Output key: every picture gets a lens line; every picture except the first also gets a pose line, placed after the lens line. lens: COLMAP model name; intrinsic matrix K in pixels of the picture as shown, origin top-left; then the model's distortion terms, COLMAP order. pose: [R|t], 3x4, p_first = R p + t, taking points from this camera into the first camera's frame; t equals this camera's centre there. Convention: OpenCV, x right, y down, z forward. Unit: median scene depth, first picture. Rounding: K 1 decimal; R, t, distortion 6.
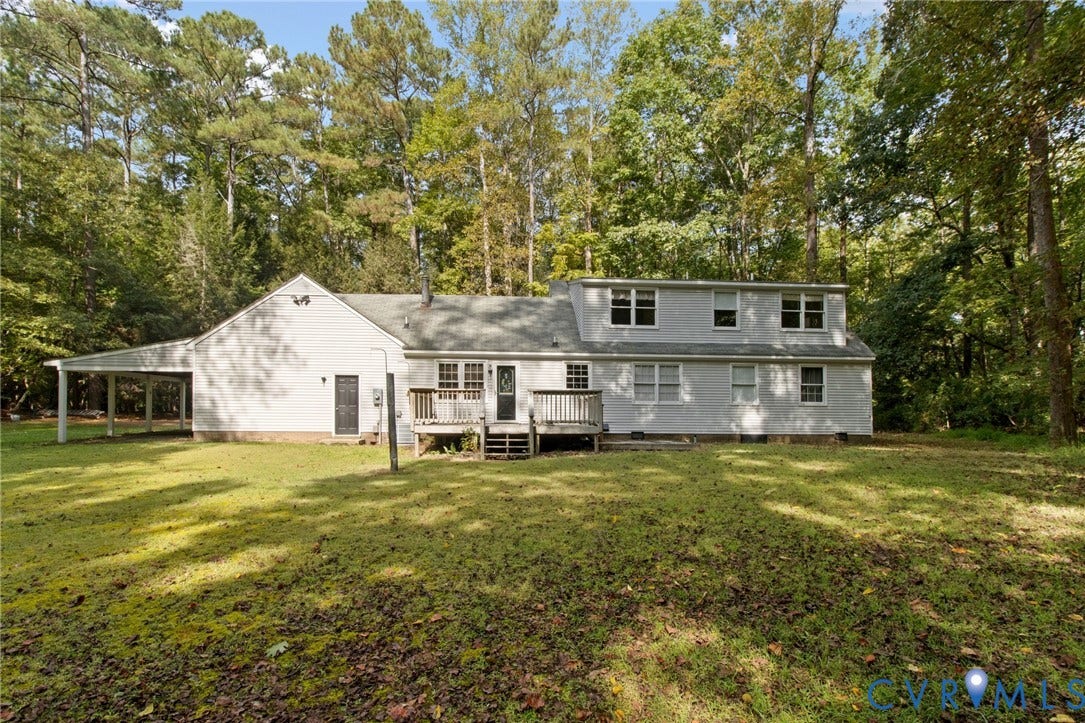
lens RADIAL K [[530.2, 0, 540.1], [0, 530.2, 414.3], [0, 0, 1]] dist [0.000736, 0.000301]
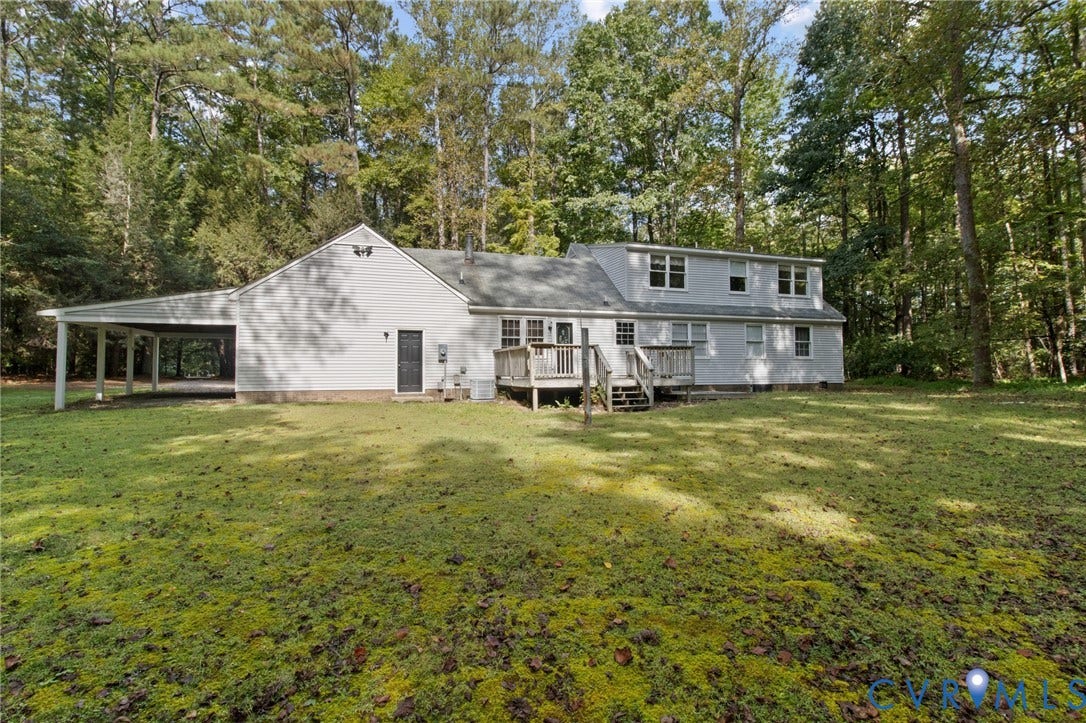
lens RADIAL K [[499.1, 0, 562.1], [0, 499.1, 358.9], [0, 0, 1]] dist [0.000714, 0.000021]
pose [[0.967953, -0.005556, 0.251072, -0.304530], [0.010730, 0.999757, -0.019243, -0.001237], [-0.250904, 0.021320, 0.967777, 0.048955]]
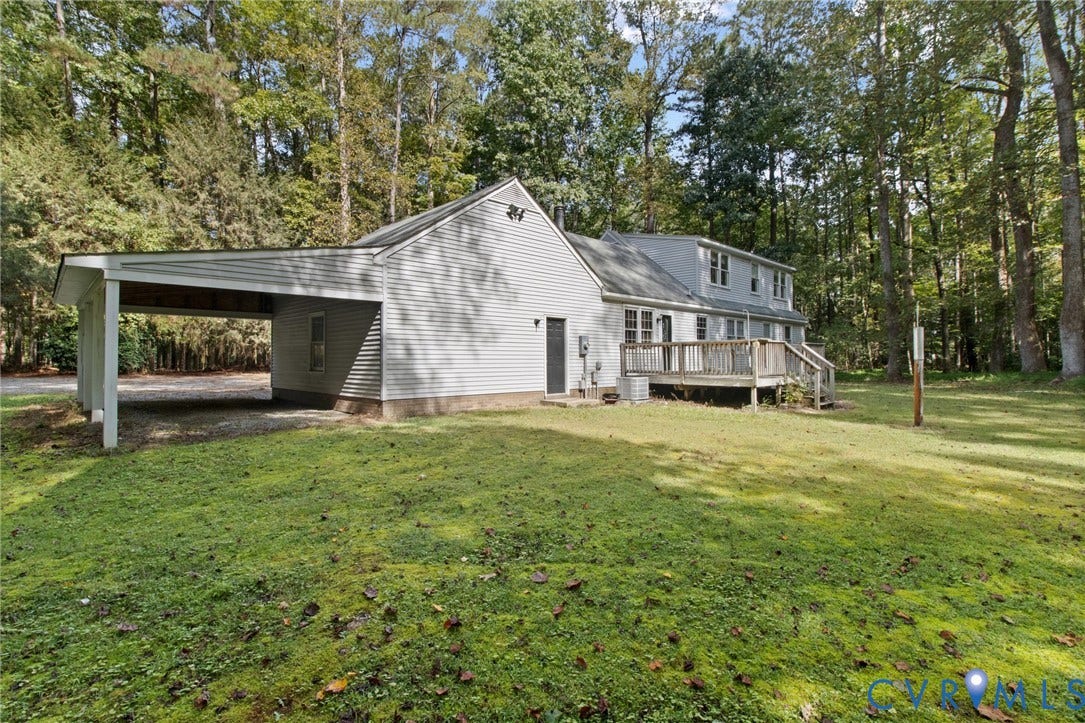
lens RADIAL K [[498.7, 0, 561.6], [0, 498.7, 358.9], [0, 0, 1]] dist [0.000714, 0.000021]
pose [[0.768685, -0.007362, 0.639585, -0.779511], [0.005021, 0.999972, 0.005476, -0.015810], [-0.639608, -0.000998, 0.768701, 0.397597]]
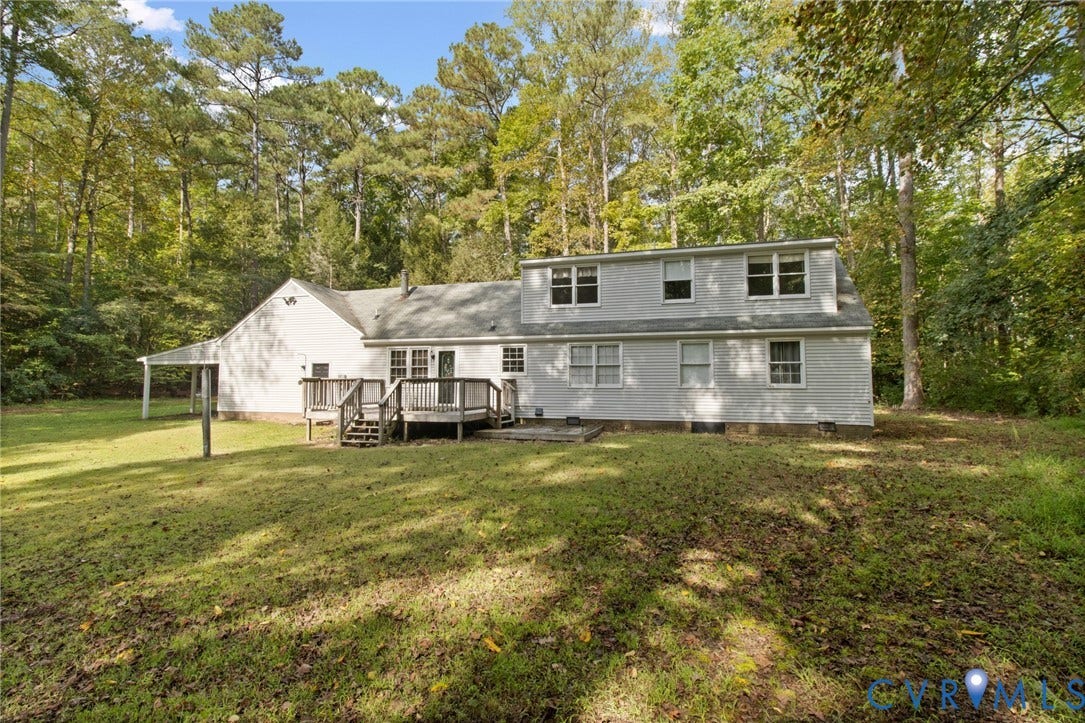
lens RADIAL K [[522.3, 0, 574.4], [0, 522.3, 354.9], [0, 0, 1]] dist [-0.002318, -0.000267]
pose [[0.935500, -0.025411, -0.352412, 0.508218], [0.003920, 0.998096, -0.061561, -0.019987], [0.353305, 0.056209, 0.933818, 0.133988]]
